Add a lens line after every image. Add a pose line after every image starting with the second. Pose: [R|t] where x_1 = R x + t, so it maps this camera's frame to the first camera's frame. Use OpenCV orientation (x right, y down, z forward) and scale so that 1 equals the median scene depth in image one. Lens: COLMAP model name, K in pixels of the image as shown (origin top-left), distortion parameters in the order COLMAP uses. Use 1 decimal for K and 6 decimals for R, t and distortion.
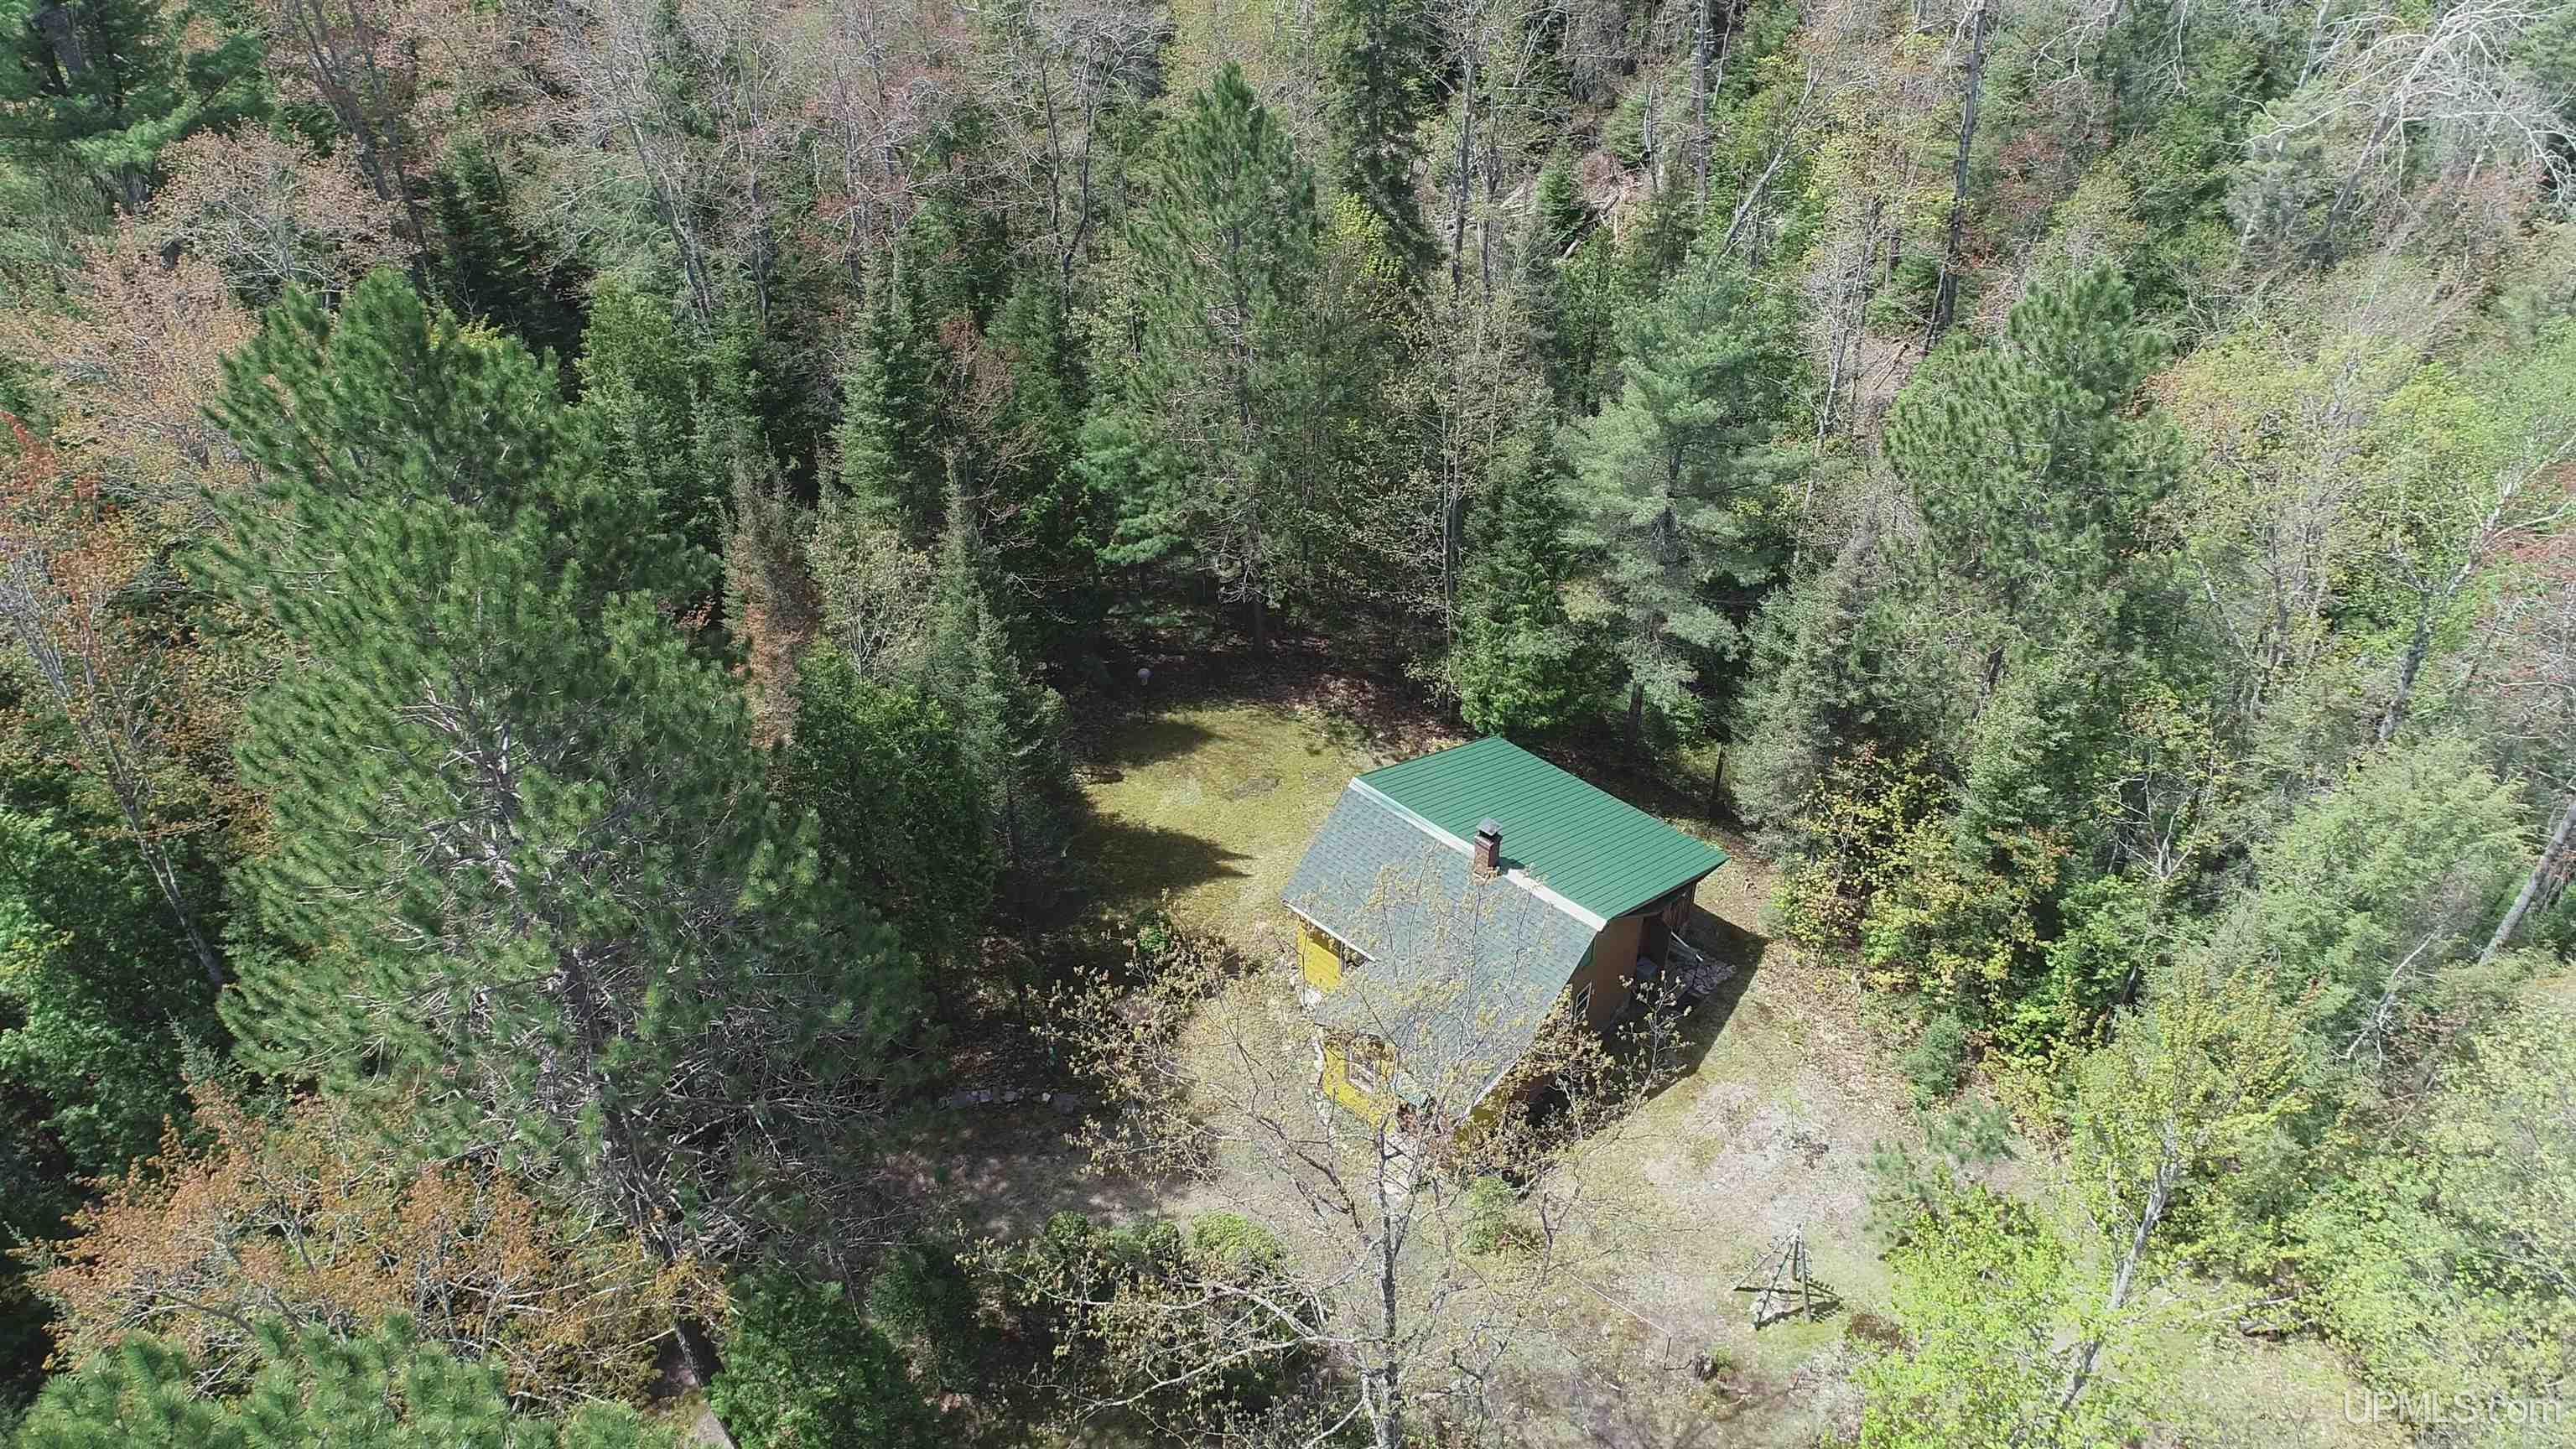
lens RADIAL K [[1792.5, 0, 1273.6], [0, 1792.5, 722.8], [0, 0, 1]] dist [-0.000681, -0.004725]
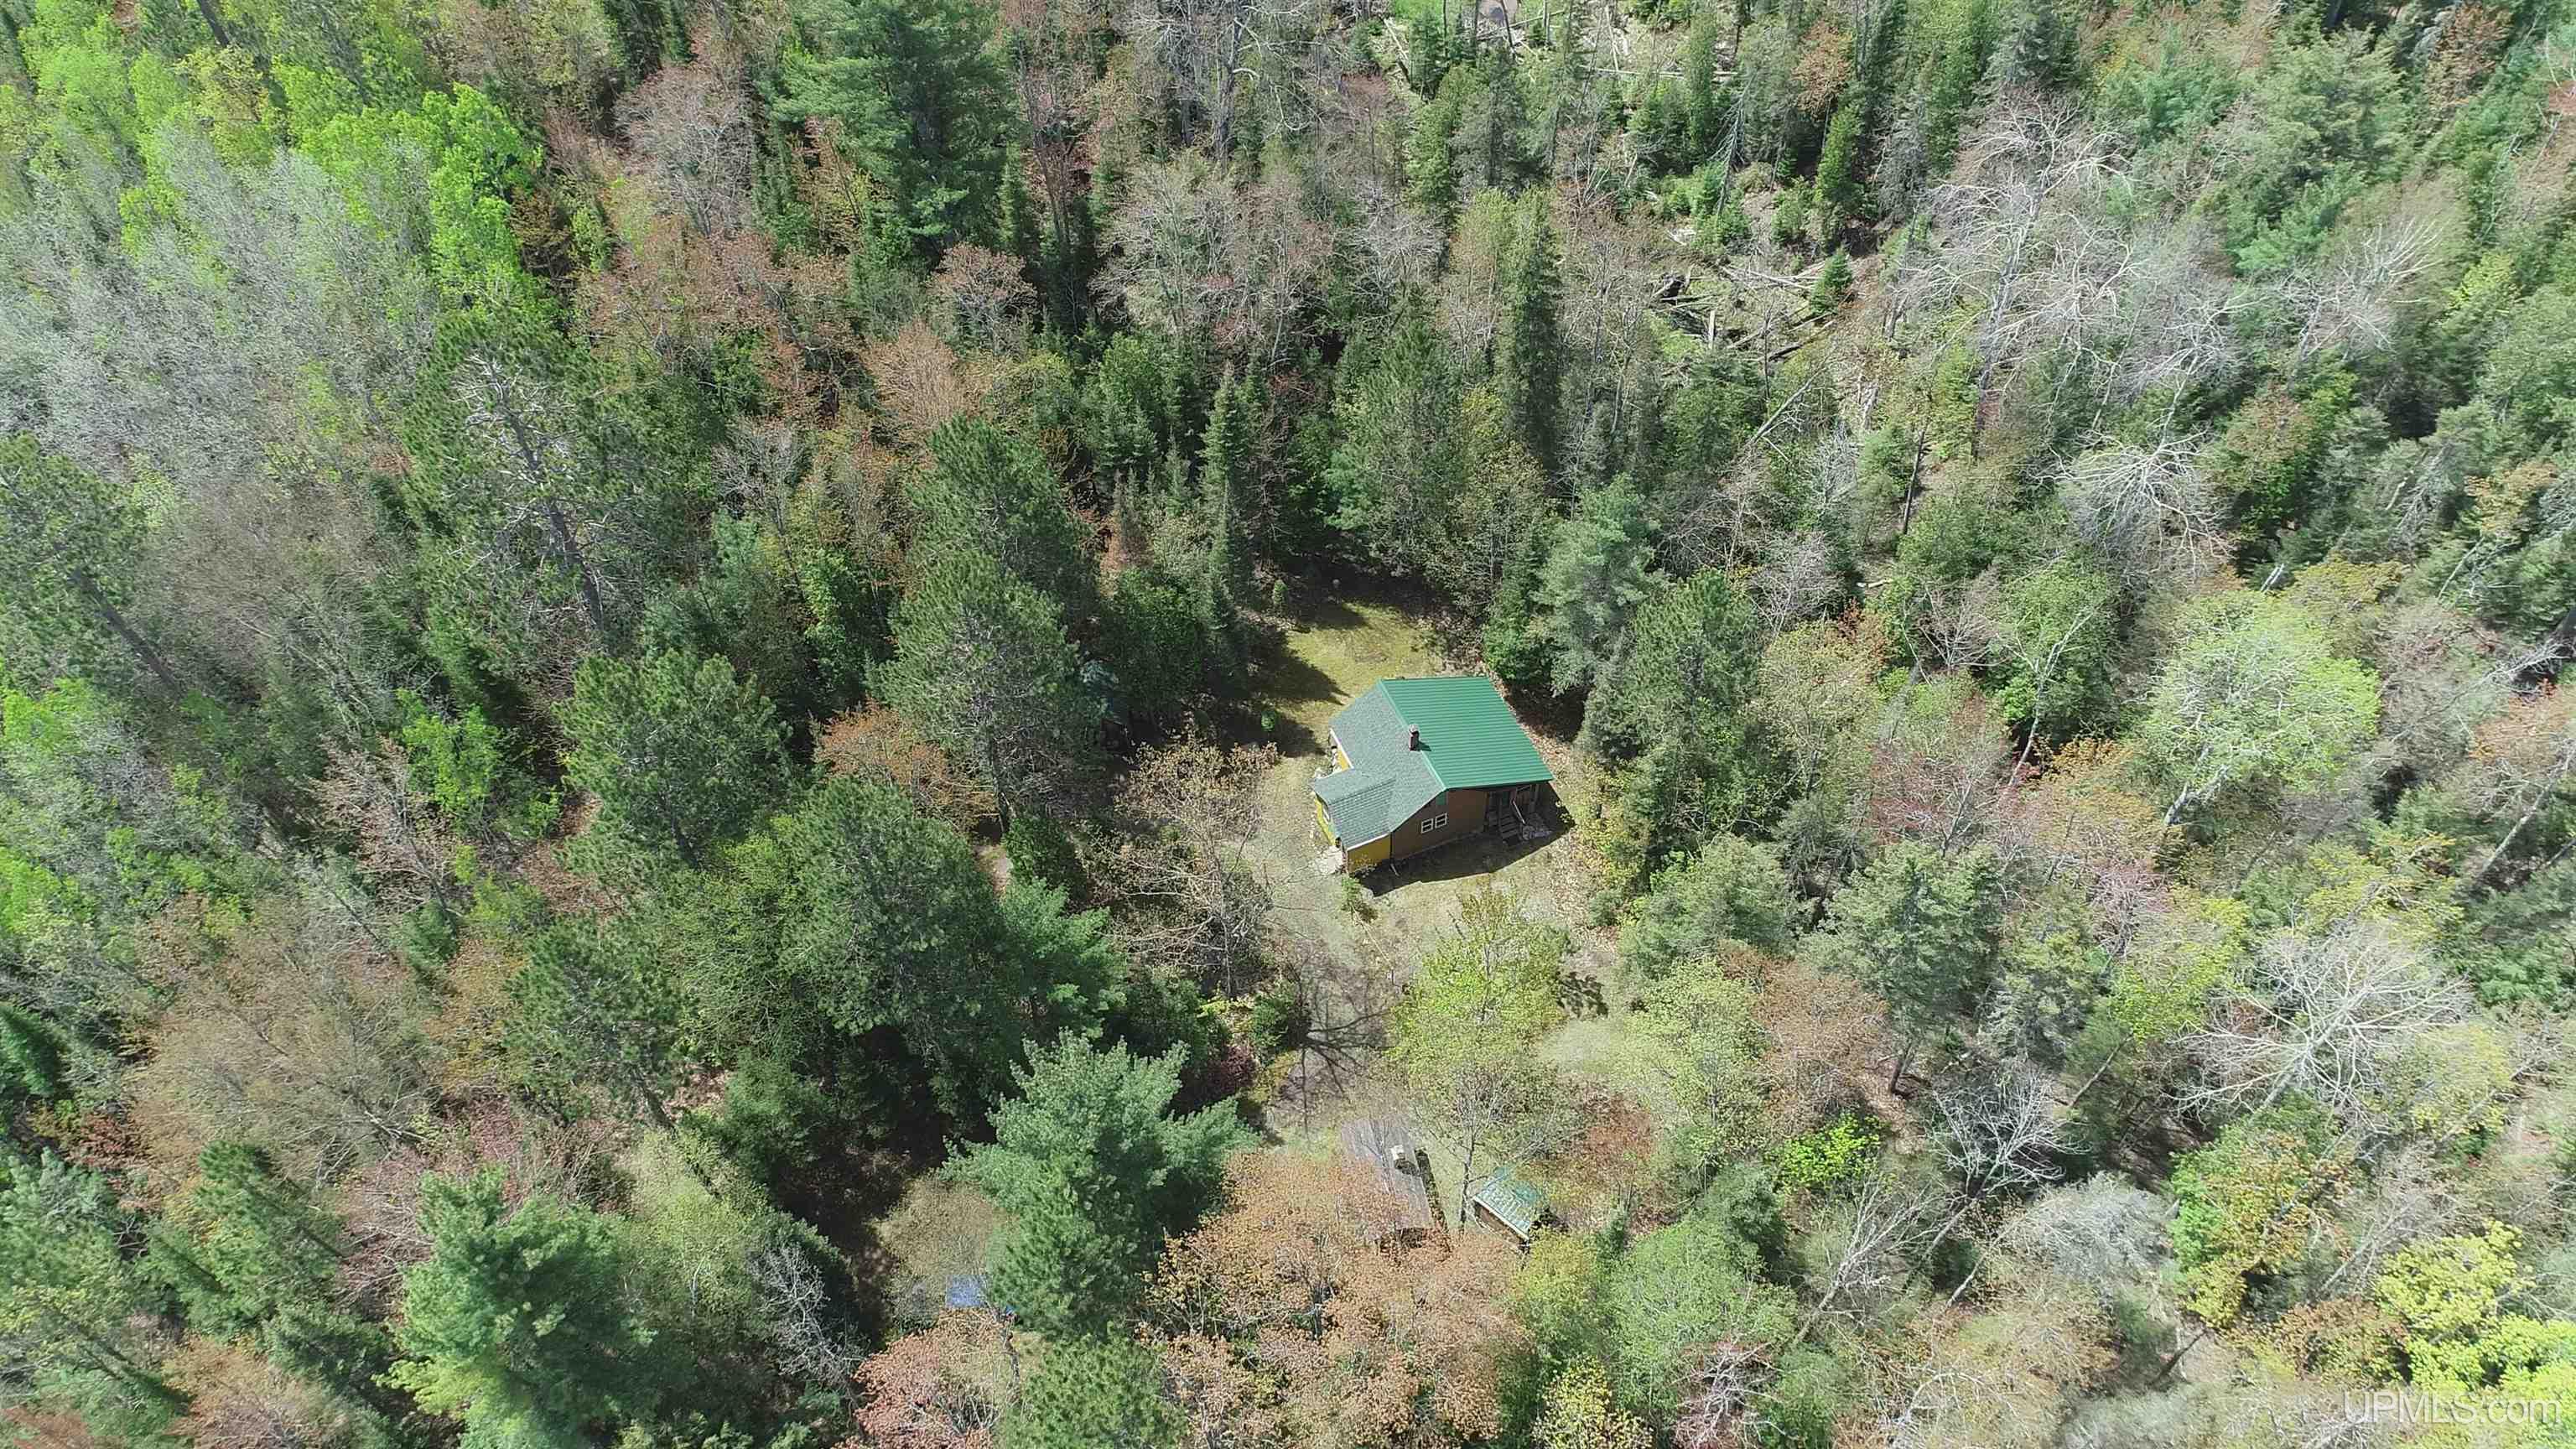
lens RADIAL K [[1792.5, 0, 1270.6], [0, 1792.5, 702.5], [0, 0, 1]] dist [-0.000681, -0.004725]
pose [[0.905091, 0.323605, -0.275844, 0.490812], [-0.266649, 0.937254, 0.224616, -0.362101], [0.331223, -0.129745, 0.934590, -0.921776]]
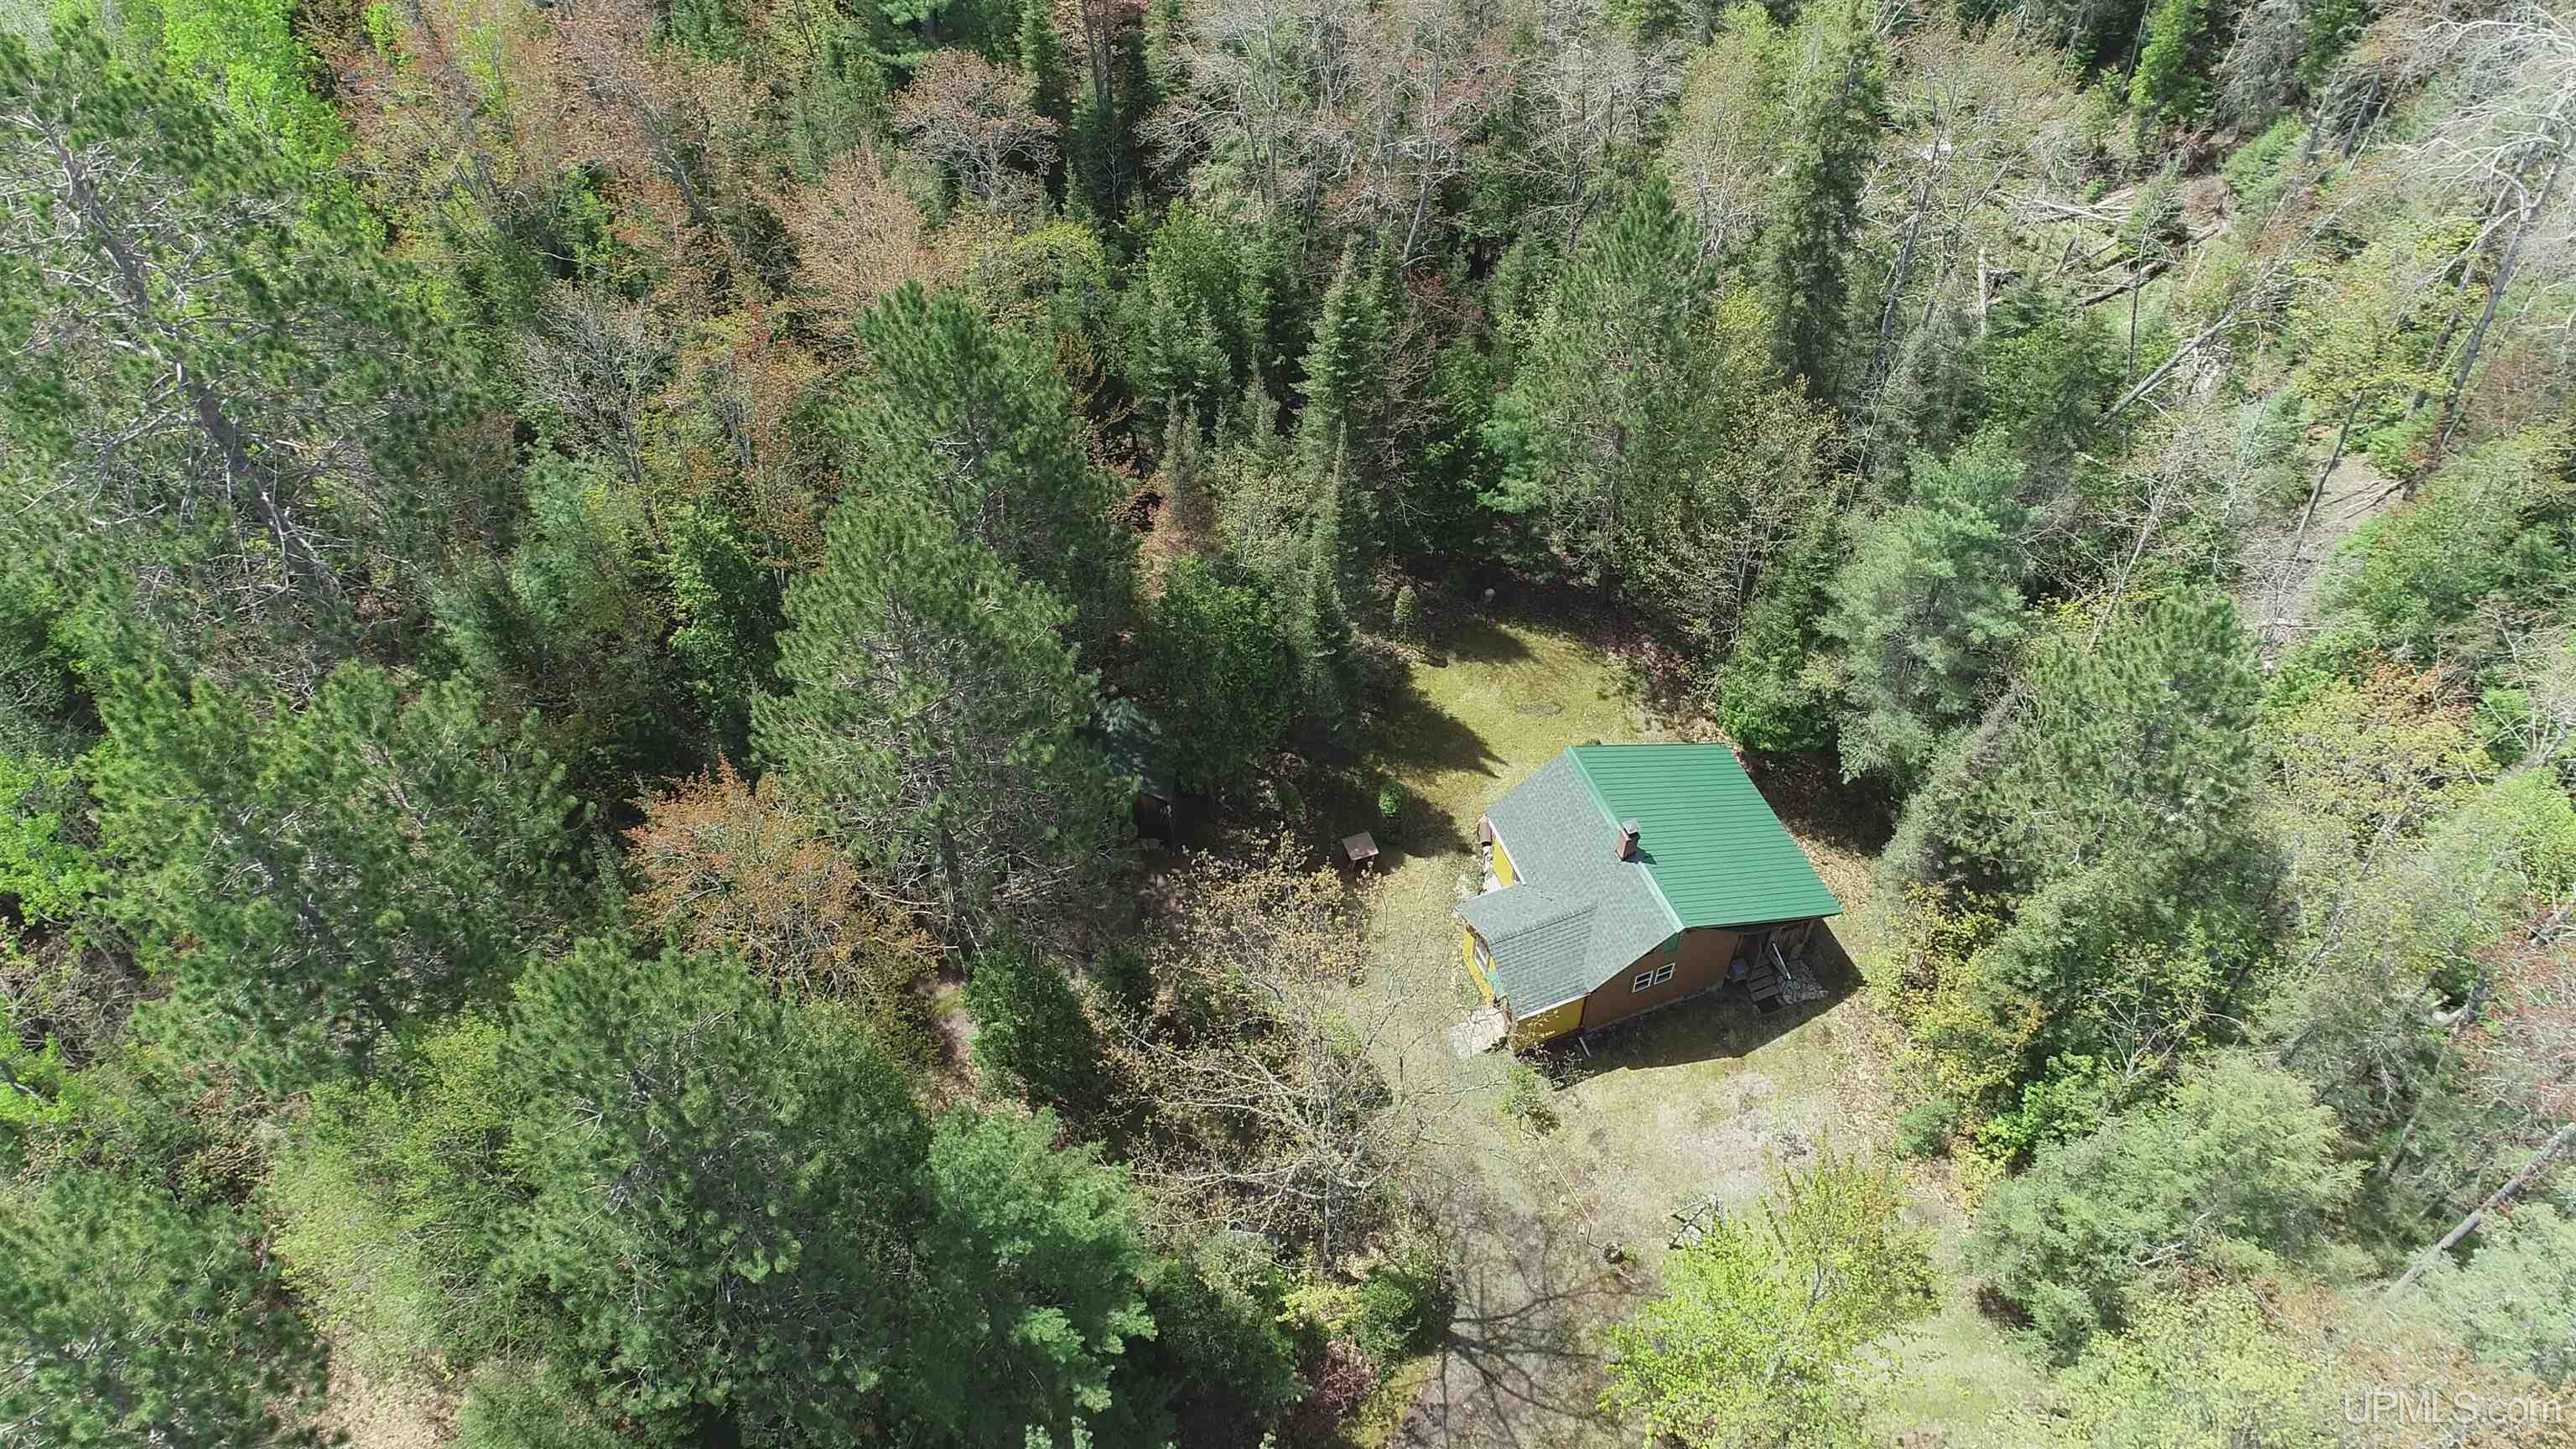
lens RADIAL K [[1792.5, 0, 1276.4], [0, 1792.5, 716.9], [0, 0, 1]] dist [-0.000681, -0.004725]
pose [[0.888625, 0.354715, -0.290727, 0.221069], [-0.297509, 0.928259, 0.223212, -0.211661], [0.349047, -0.111858, 0.930405, -0.270949]]
